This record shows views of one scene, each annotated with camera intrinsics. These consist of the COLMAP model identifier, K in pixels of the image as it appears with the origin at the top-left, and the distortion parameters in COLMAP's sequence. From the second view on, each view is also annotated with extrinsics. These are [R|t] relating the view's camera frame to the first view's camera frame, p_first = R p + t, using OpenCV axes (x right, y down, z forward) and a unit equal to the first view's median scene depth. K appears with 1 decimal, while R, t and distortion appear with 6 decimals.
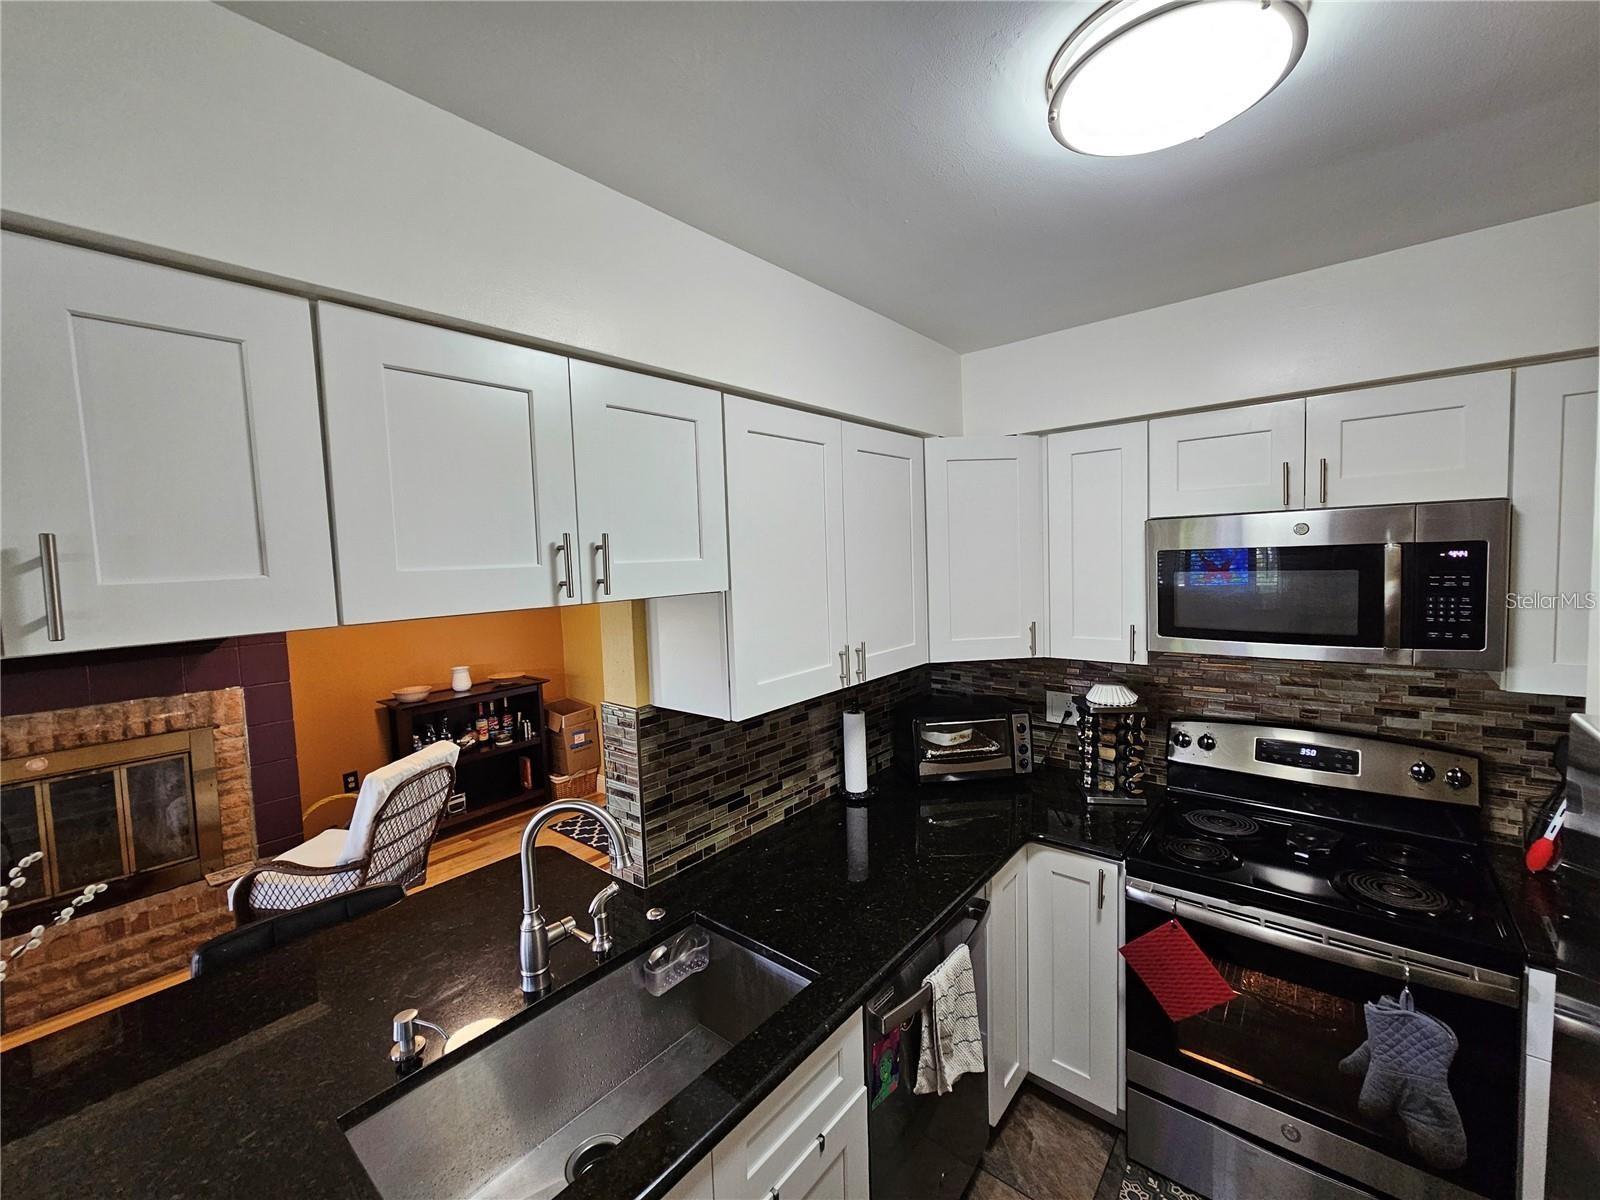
lens RADIAL K [[655.7, 0, 798.5], [0, 655.7, 595.6], [0, 0, 1]] dist [-0.001158, 0.000837]
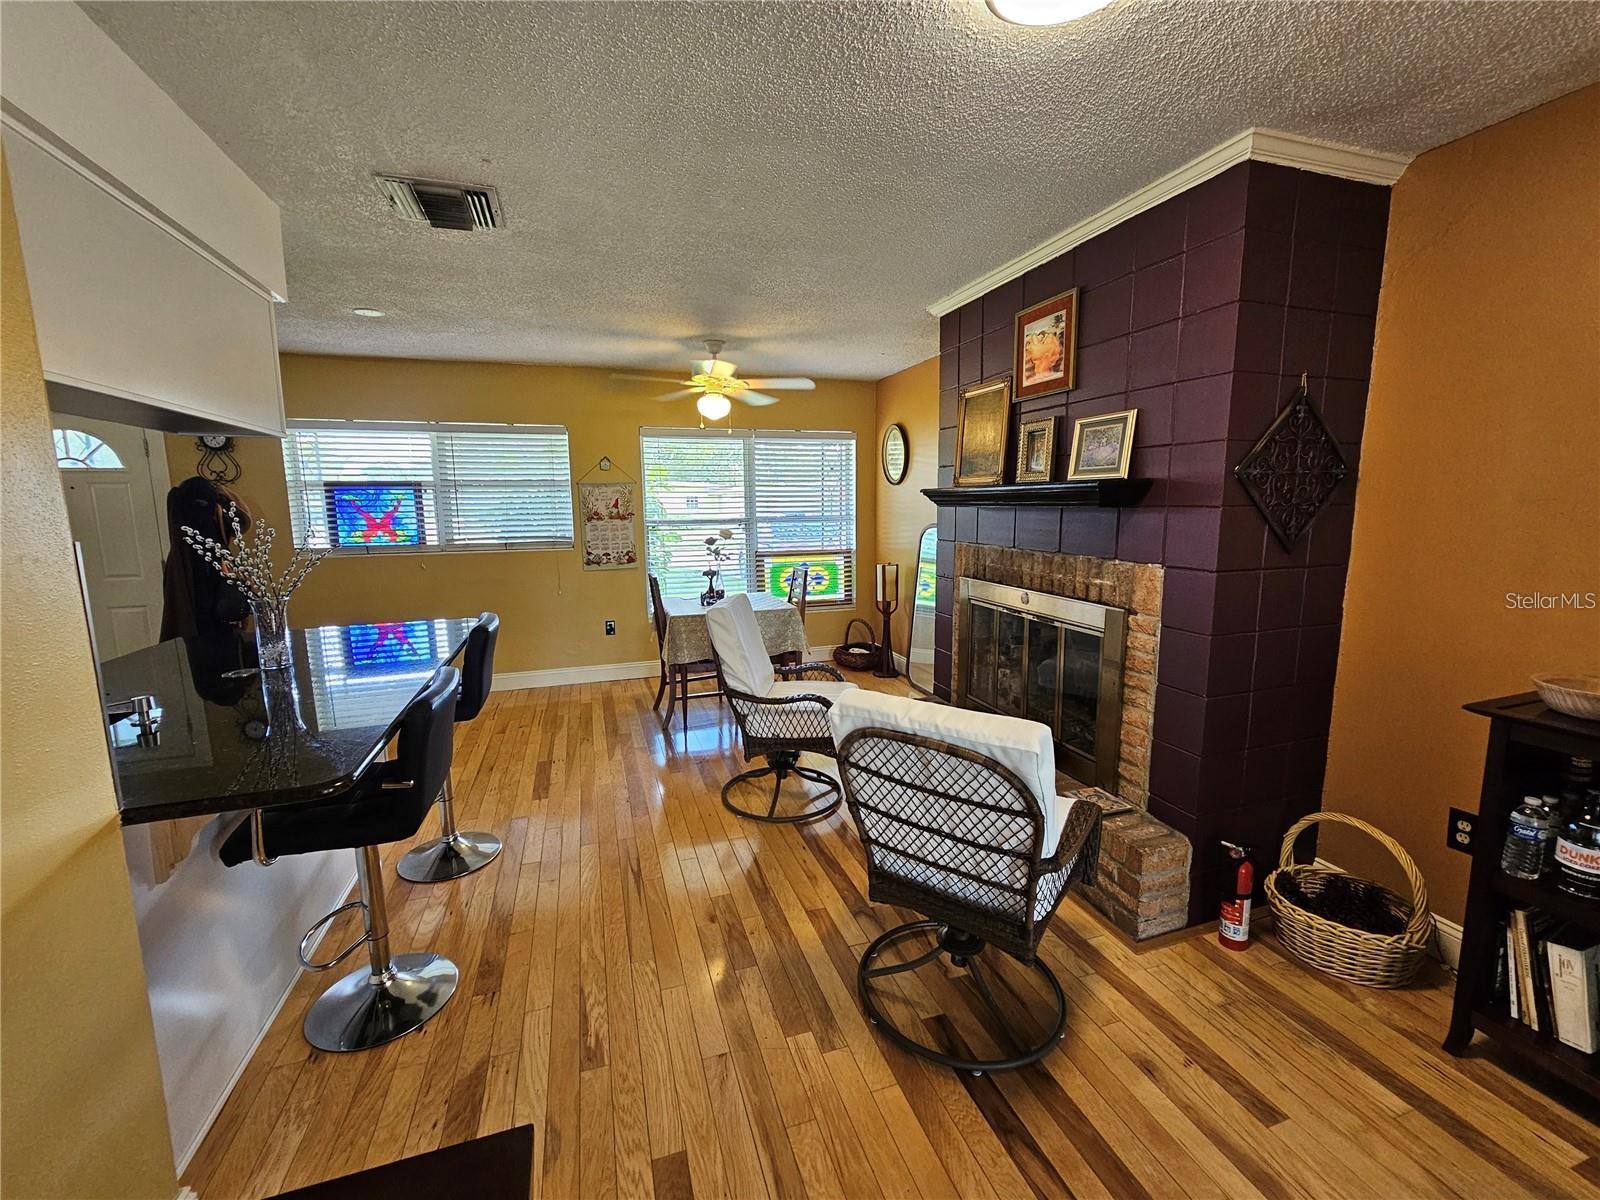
lens RADIAL K [[655.7, 0, 801.1], [0, 655.7, 597.1], [0, 0, 1]] dist [-0.001158, 0.000837]
pose [[-0.522081, 0.164924, -0.836798, -0.117029], [-0.024115, 0.977879, 0.207775, 0.058527], [0.852555, 0.128655, -0.506555, 1.592224]]
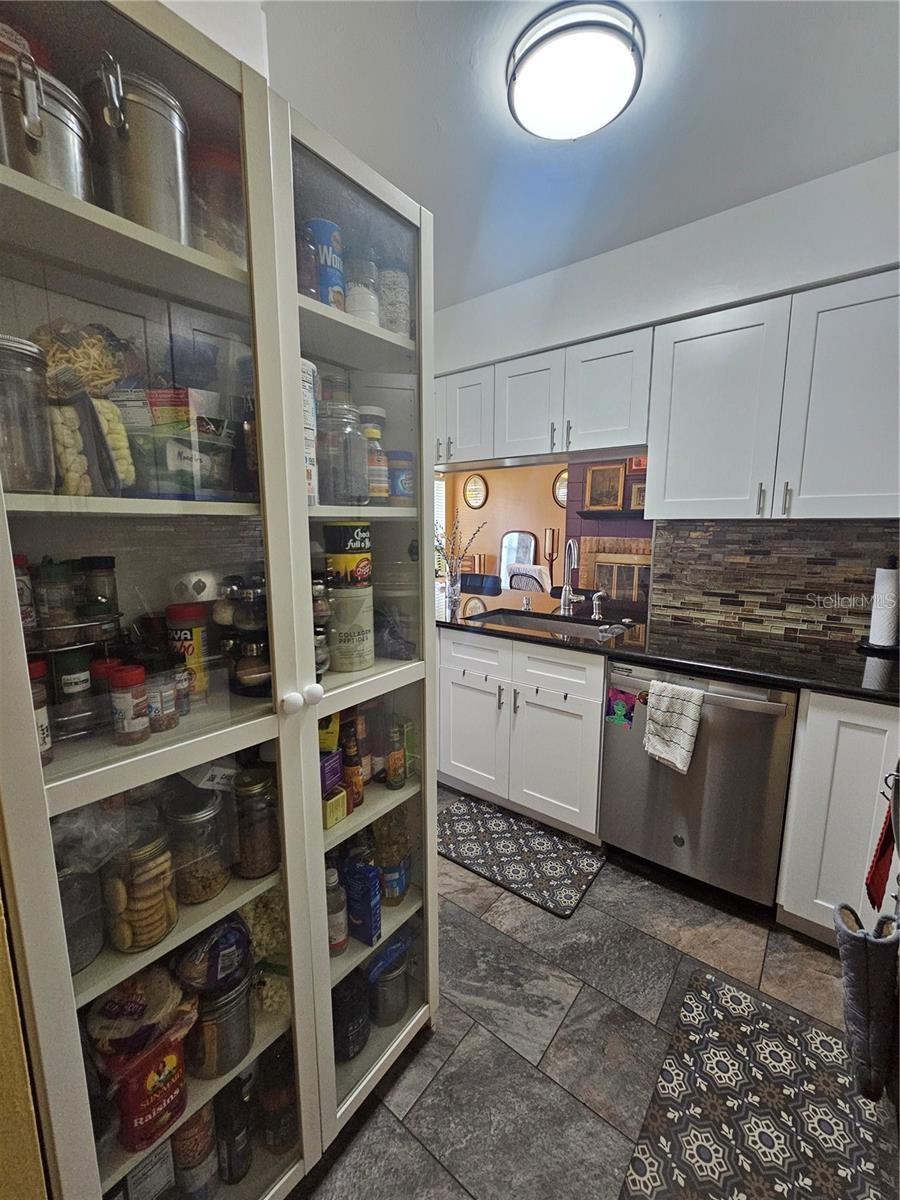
lens RADIAL K [[491.7, 0, 453.2], [0, 491.7, 602.1], [0, 0, 1]] dist [-0.001158, 0.000837]
pose [[0.023297, 0.193959, -0.980733, 0.909486], [-0.063611, 0.979299, 0.192164, 0.135911], [0.997703, 0.057908, 0.035153, 0.317791]]
